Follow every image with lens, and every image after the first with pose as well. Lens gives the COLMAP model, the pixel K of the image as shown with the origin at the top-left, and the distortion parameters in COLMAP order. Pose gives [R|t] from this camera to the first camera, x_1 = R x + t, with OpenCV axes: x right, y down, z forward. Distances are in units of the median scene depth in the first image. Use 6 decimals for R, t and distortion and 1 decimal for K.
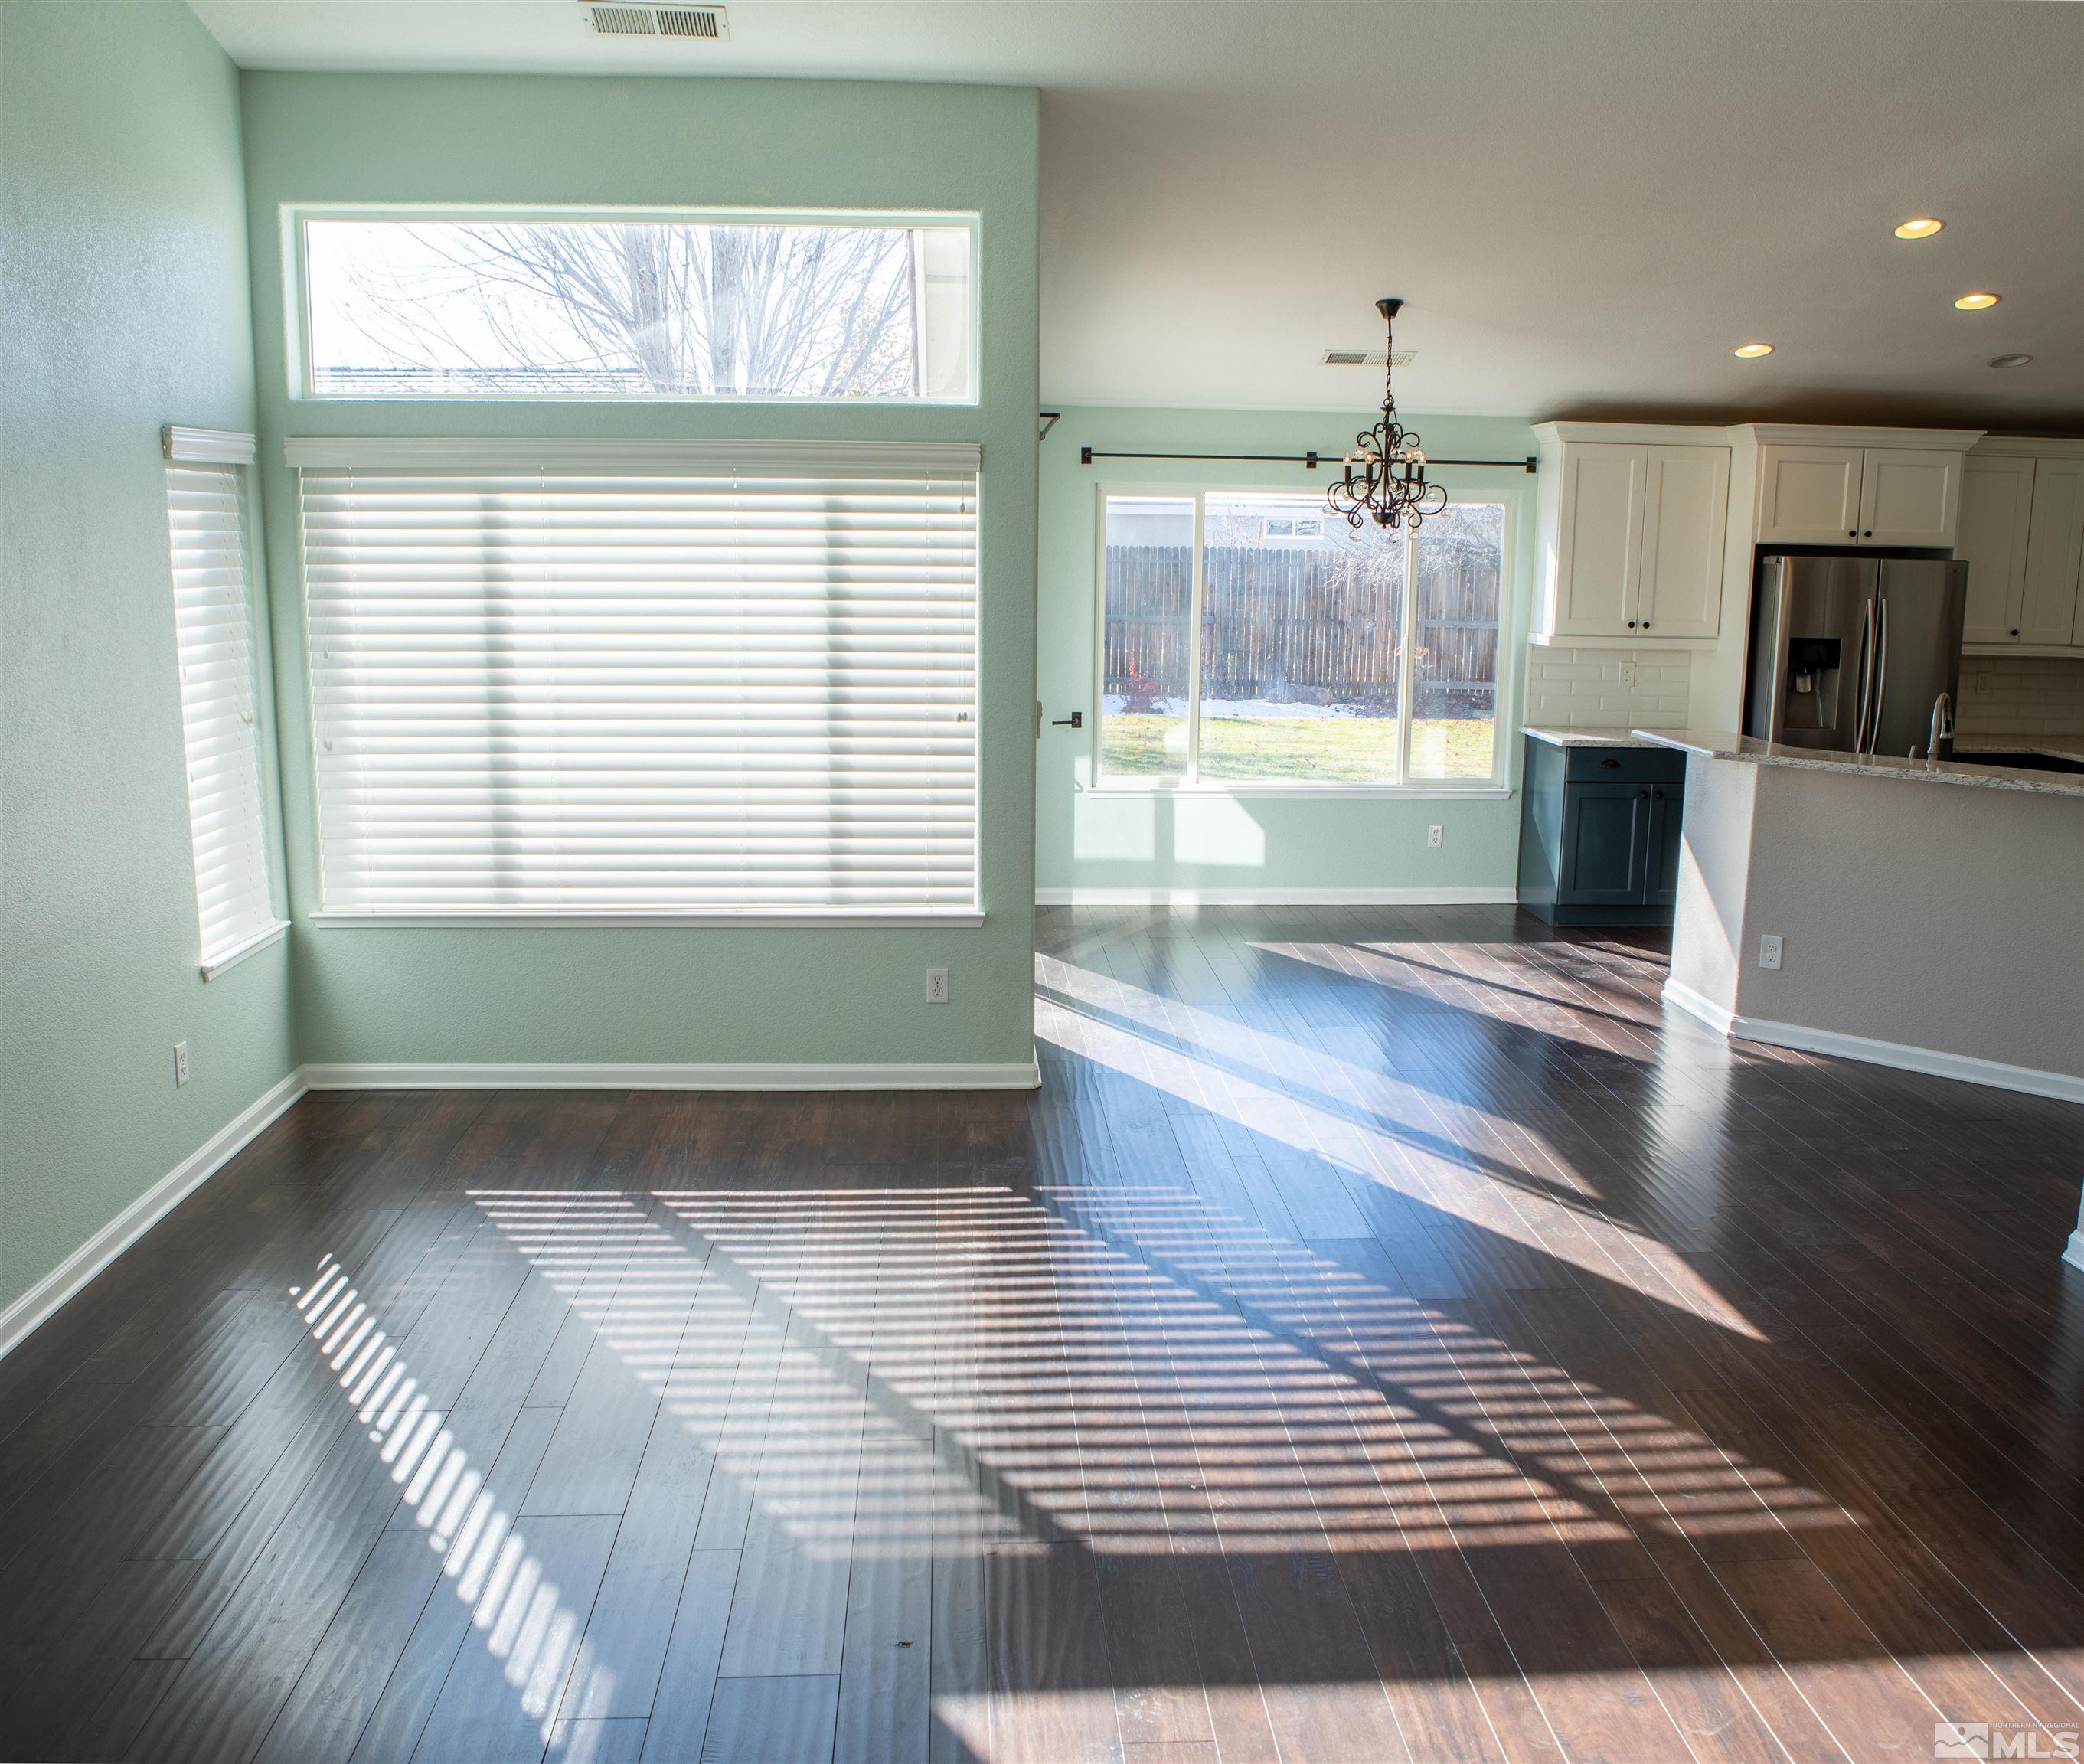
lens RADIAL K [[1820.4, 0, 1042.0], [0, 1820.4, 882.0], [0, 0, 1]] dist [-0.091638, 0.006465]
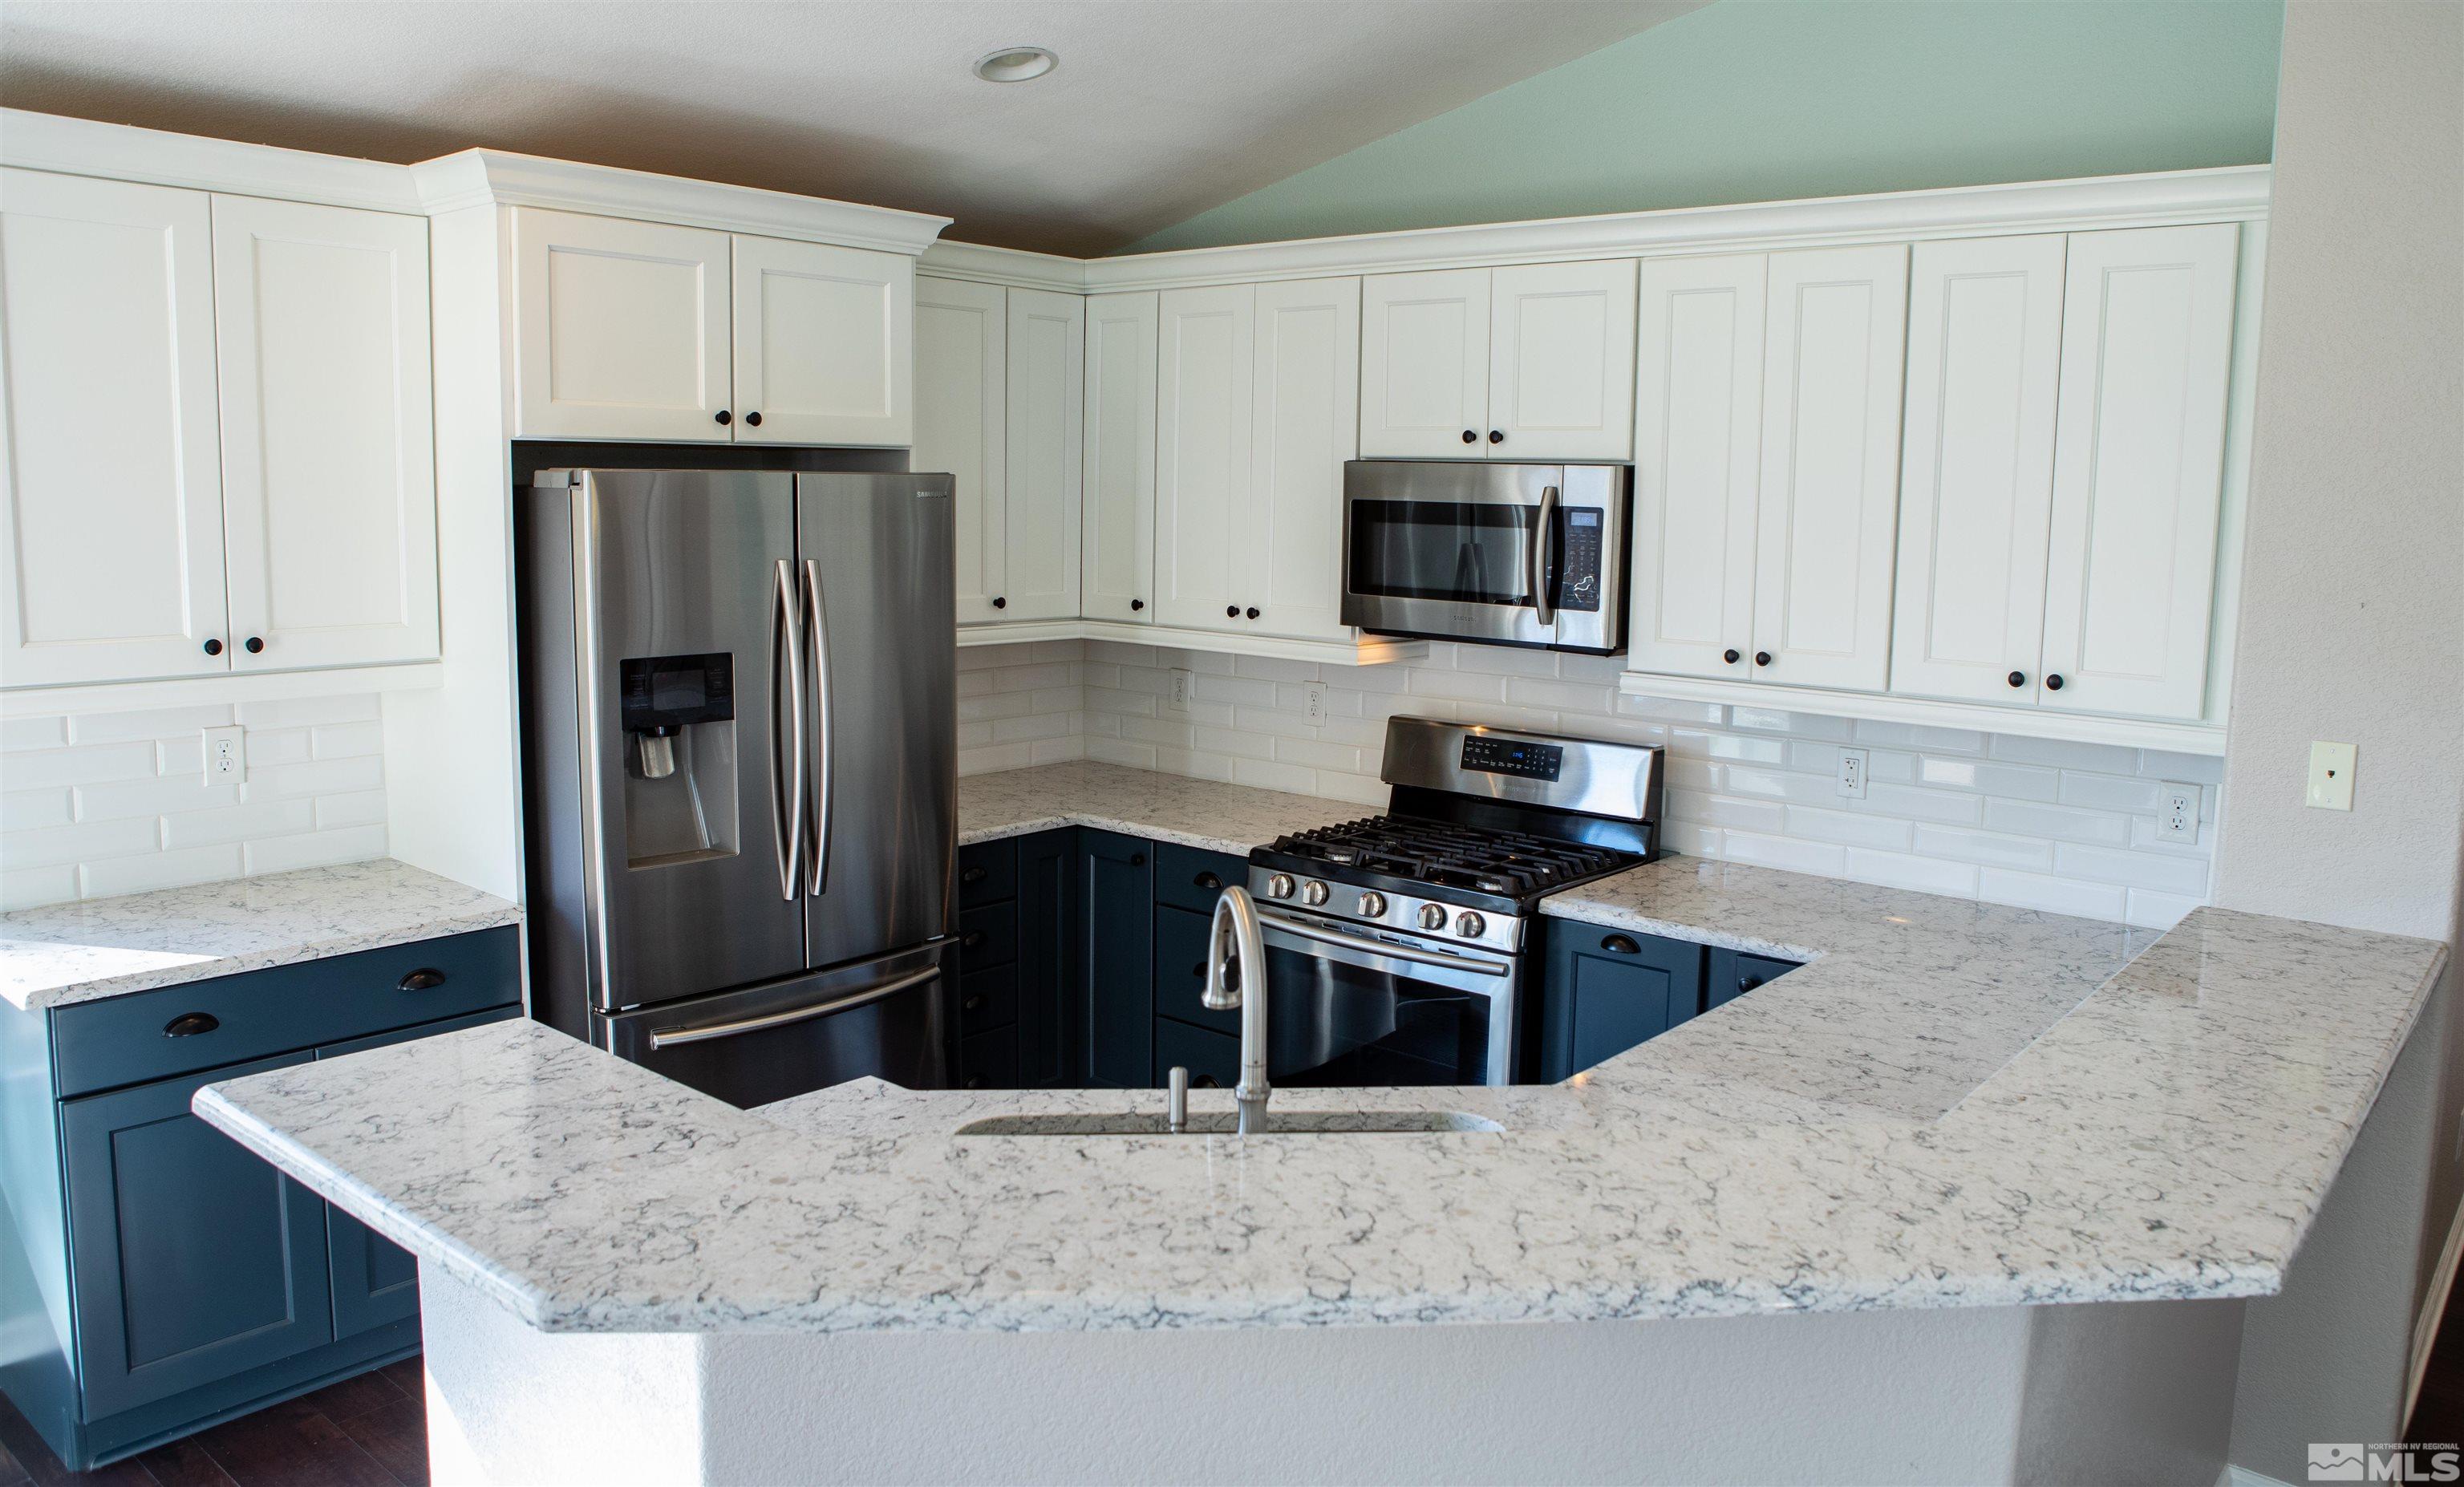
lens RADIAL K [[1780.5, 0, 1289.7], [0, 1780.5, 695.4], [0, 0, 1]] dist [-0.064183, 0.001262]
pose [[0.671803, -0.087280, 0.735569, 0.212419], [0.127228, 0.991872, 0.001493, -0.106770], [-0.729721, 0.092582, 0.677448, 0.591033]]
